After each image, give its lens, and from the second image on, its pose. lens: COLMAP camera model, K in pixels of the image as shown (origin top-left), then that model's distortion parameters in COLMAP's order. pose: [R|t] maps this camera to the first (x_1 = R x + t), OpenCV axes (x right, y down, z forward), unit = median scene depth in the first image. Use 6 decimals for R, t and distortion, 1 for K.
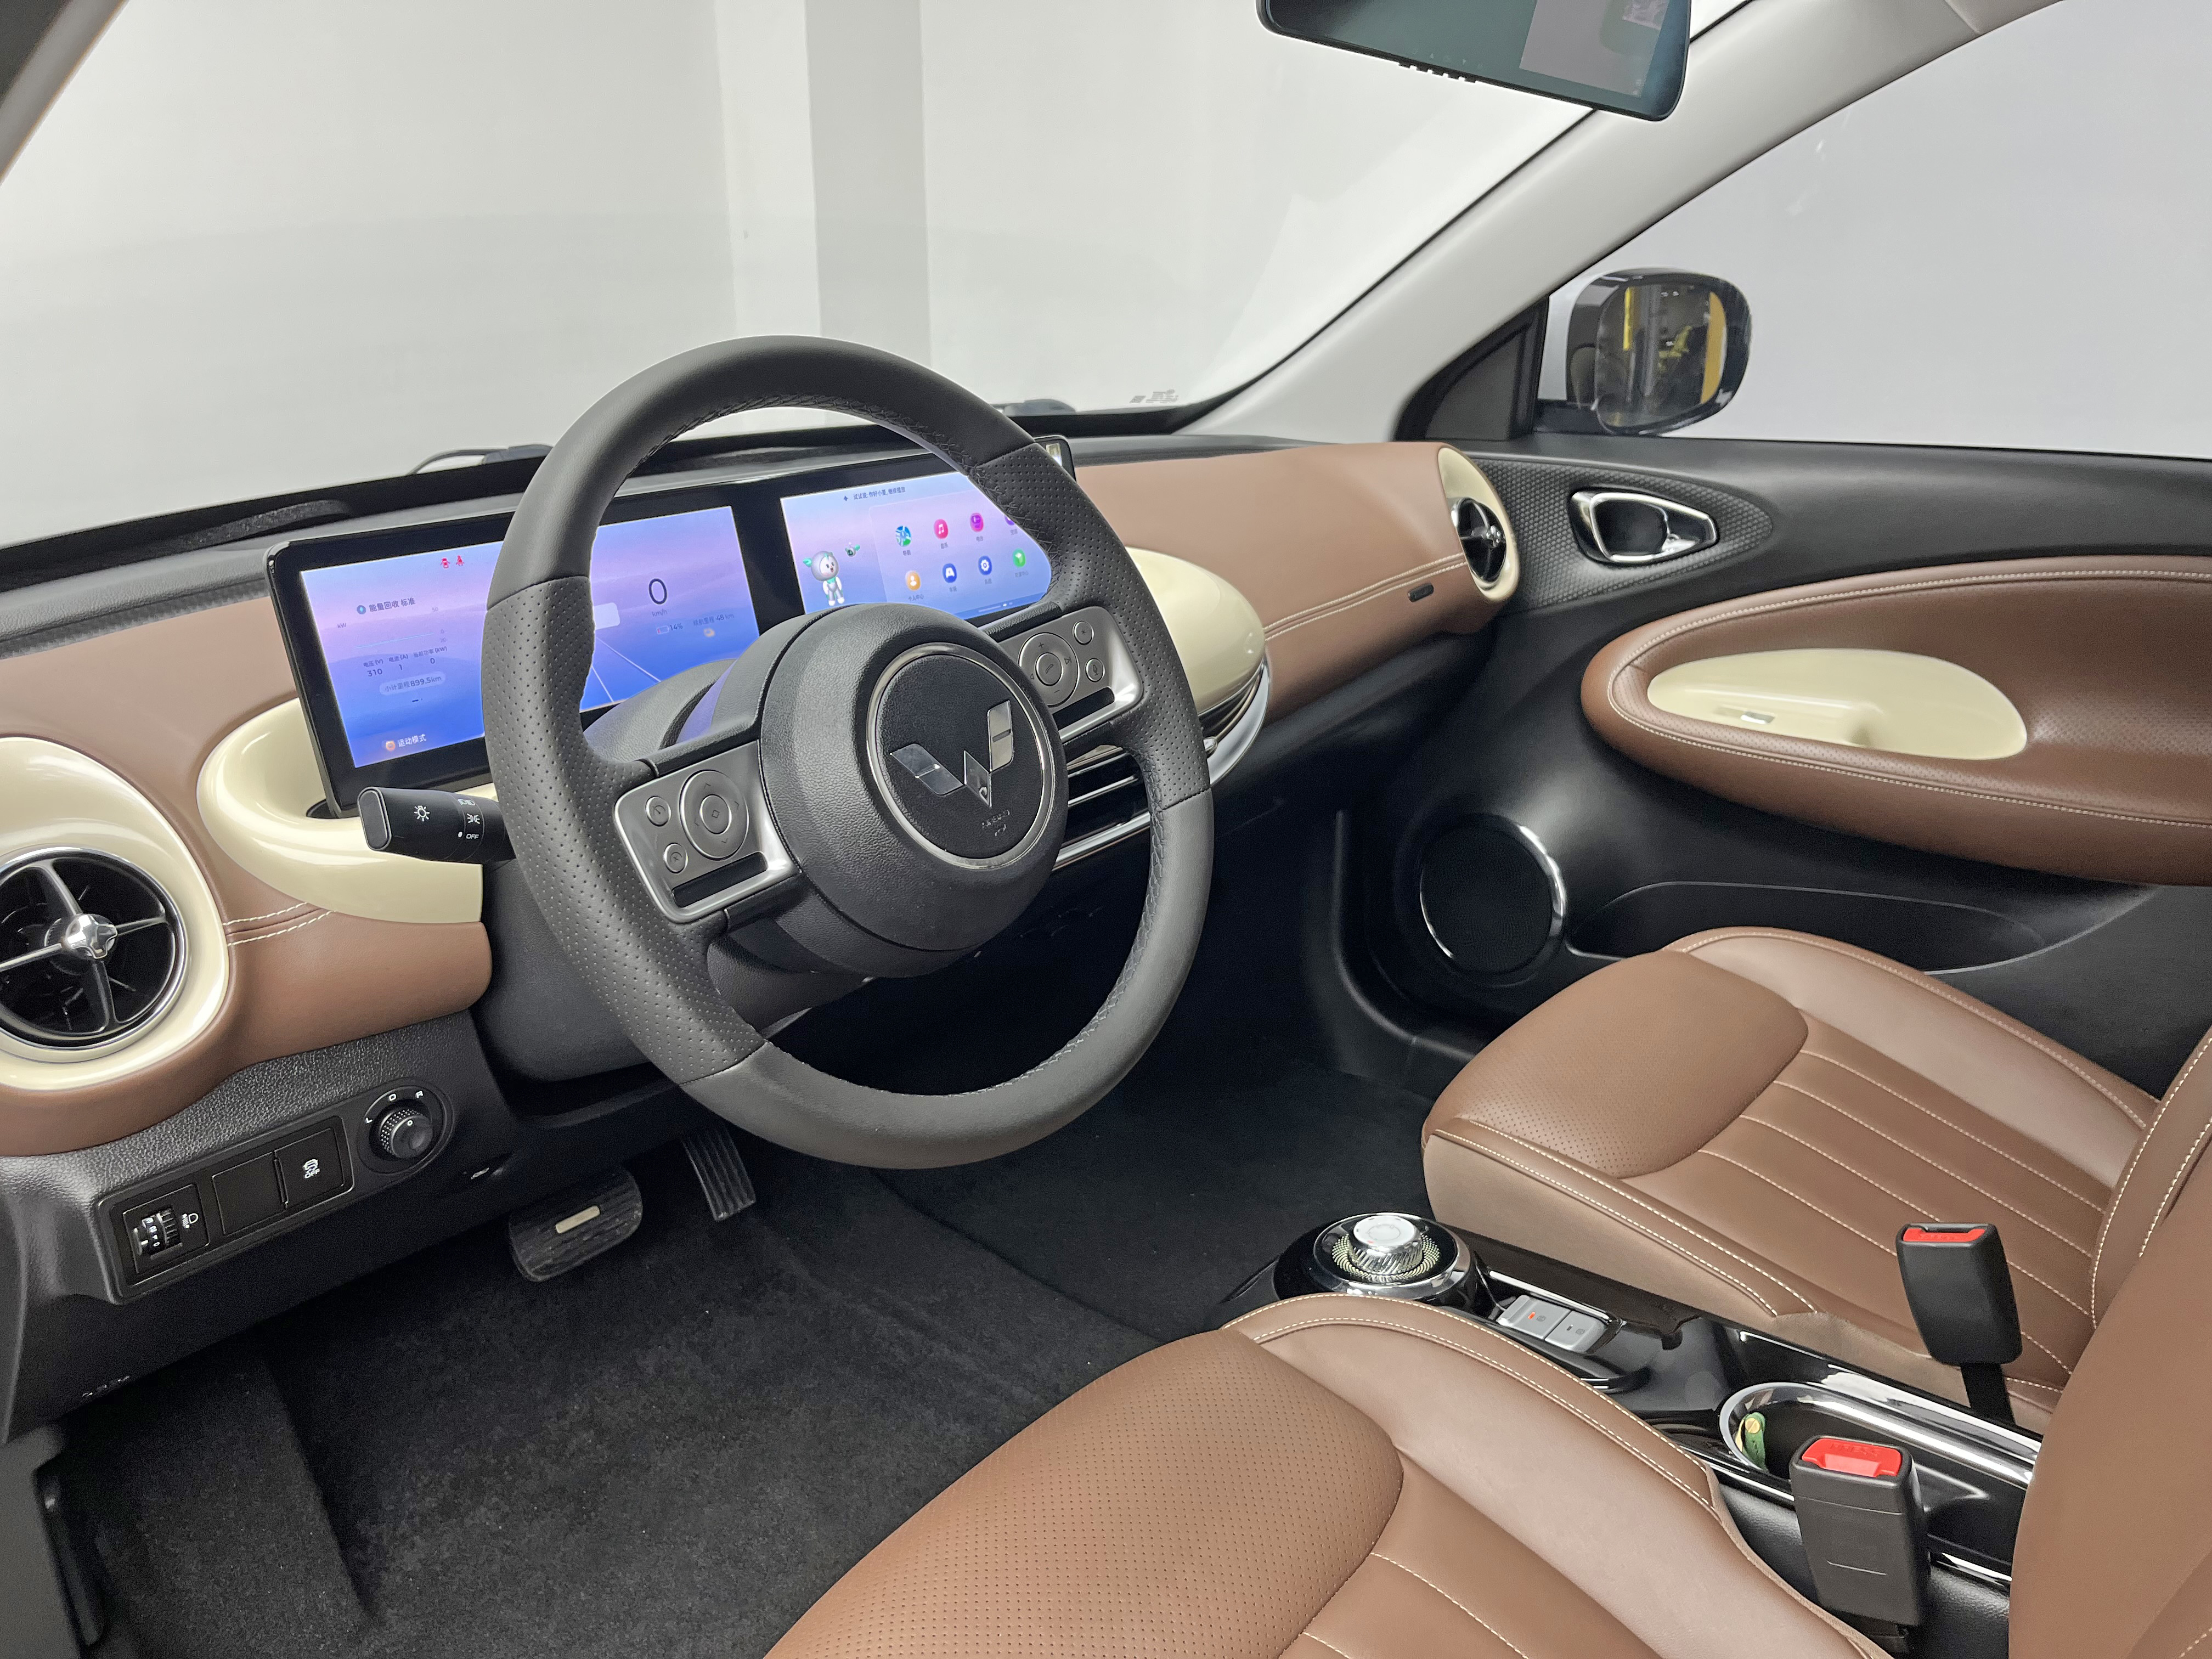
lens RADIAL K [[1662.0, 0, 1128.2], [0, 1662.0, 840.7], [0, 0, 1]] dist [0.059111, -0.101237]
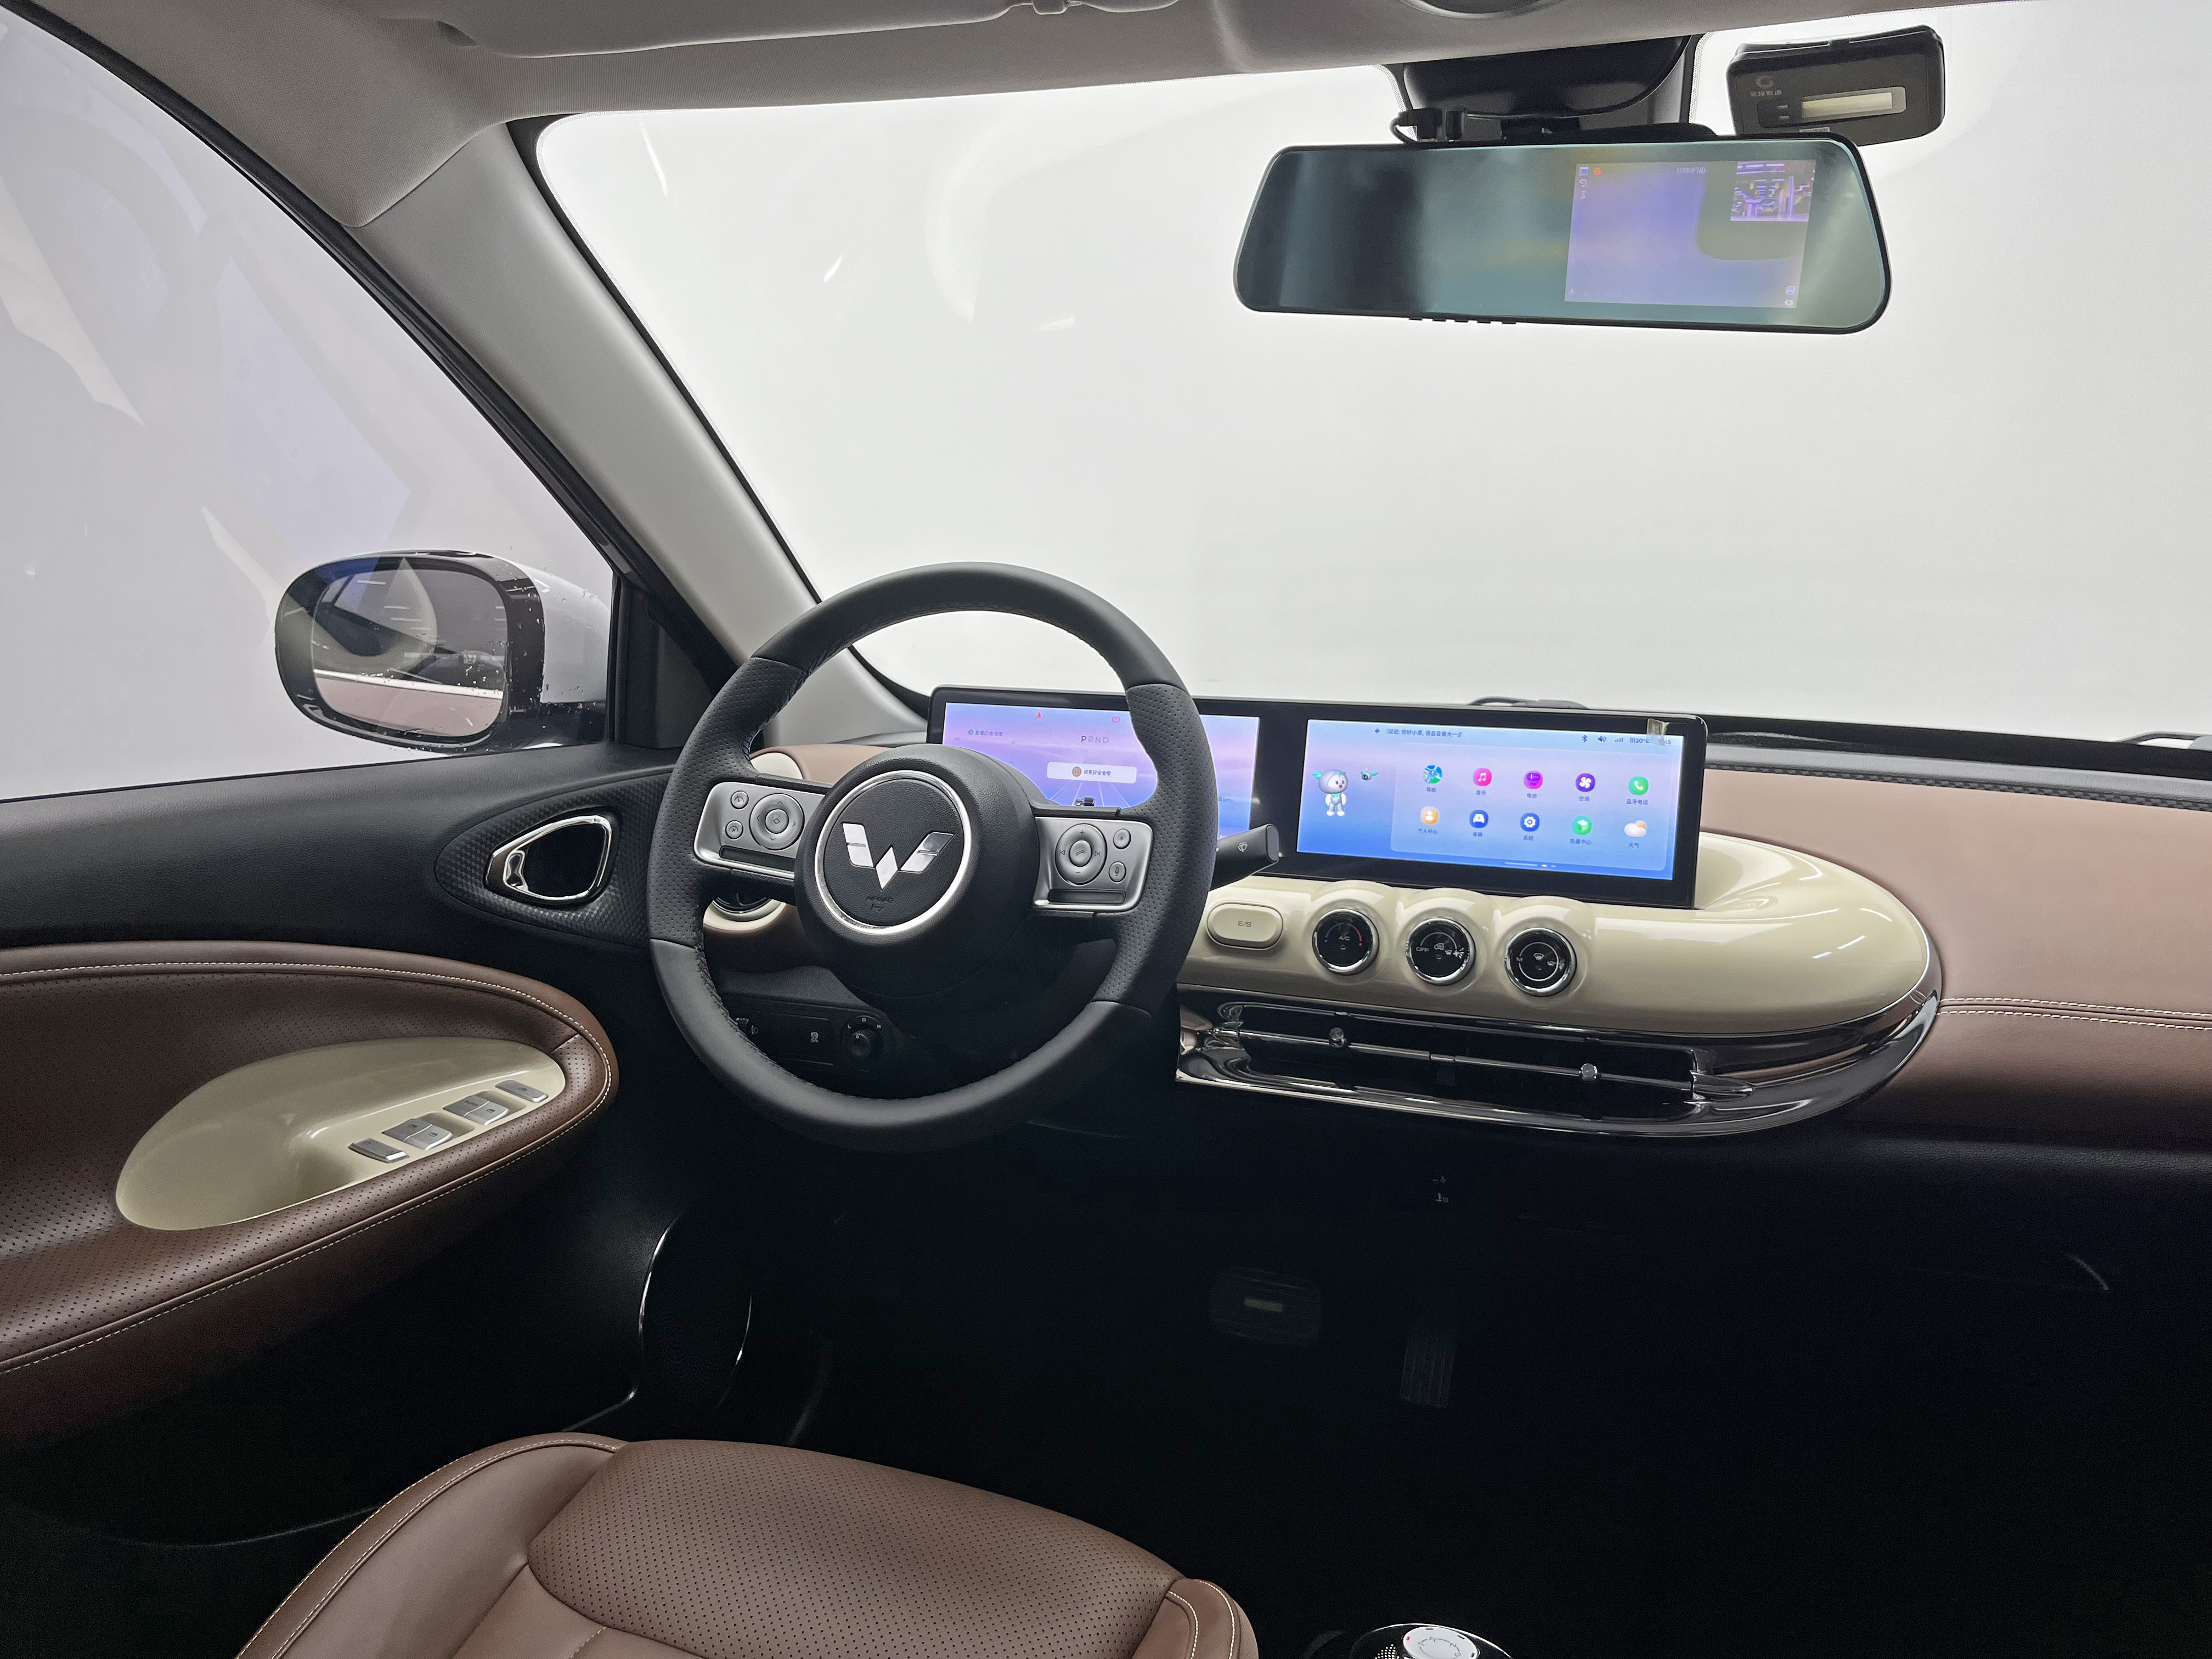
lens RADIAL K [[1680.7, 0, 1106.0], [0, 1680.7, 829.5], [0, 0, 1]] dist [0.065797, -0.103796]
pose [[0.302522, 0.157051, -0.940114, 0.830205], [-0.341592, 0.938678, 0.046889, -0.128035], [0.889829, 0.306951, 0.337618, 0.454536]]
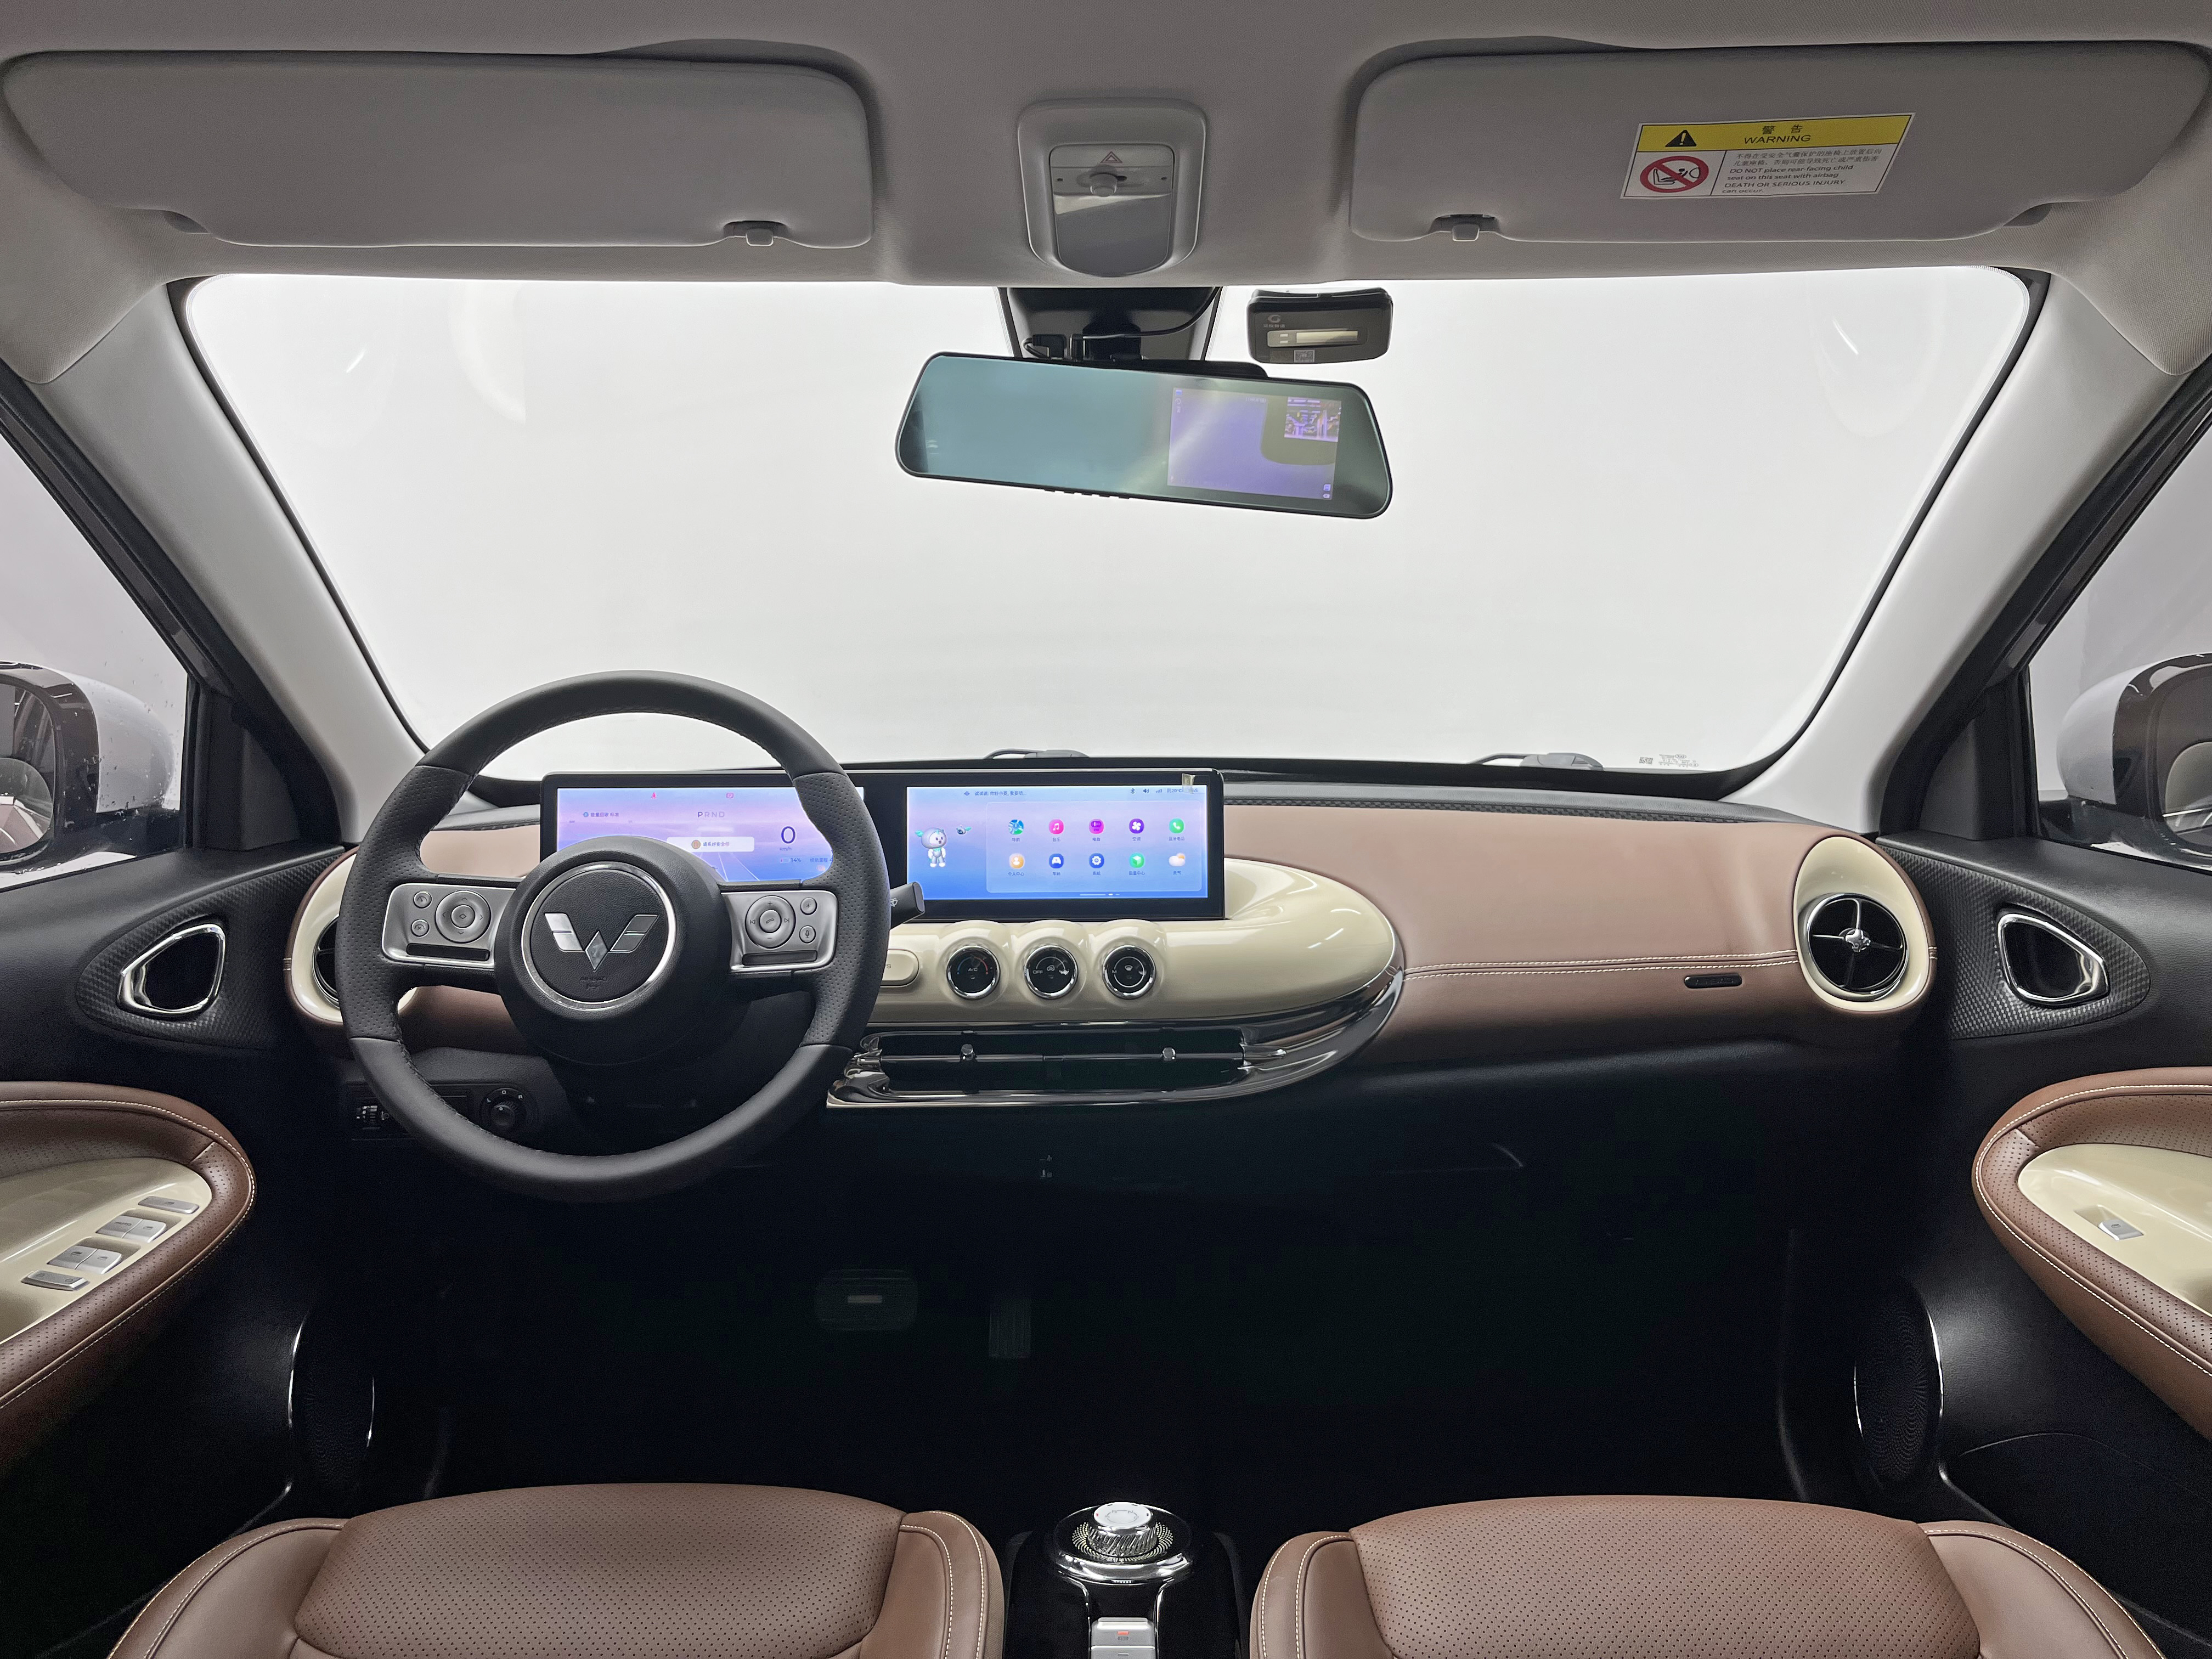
lens RADIAL K [[1662.0, 0, 1128.2], [0, 1662.0, 840.7], [0, 0, 1]] dist [0.059111, -0.101237]
pose [[0.642811, 0.117919, -0.756895, 0.909082], [-0.263139, 0.961945, -0.073612, -0.099469], [0.719411, 0.246488, 0.649378, 0.219024]]
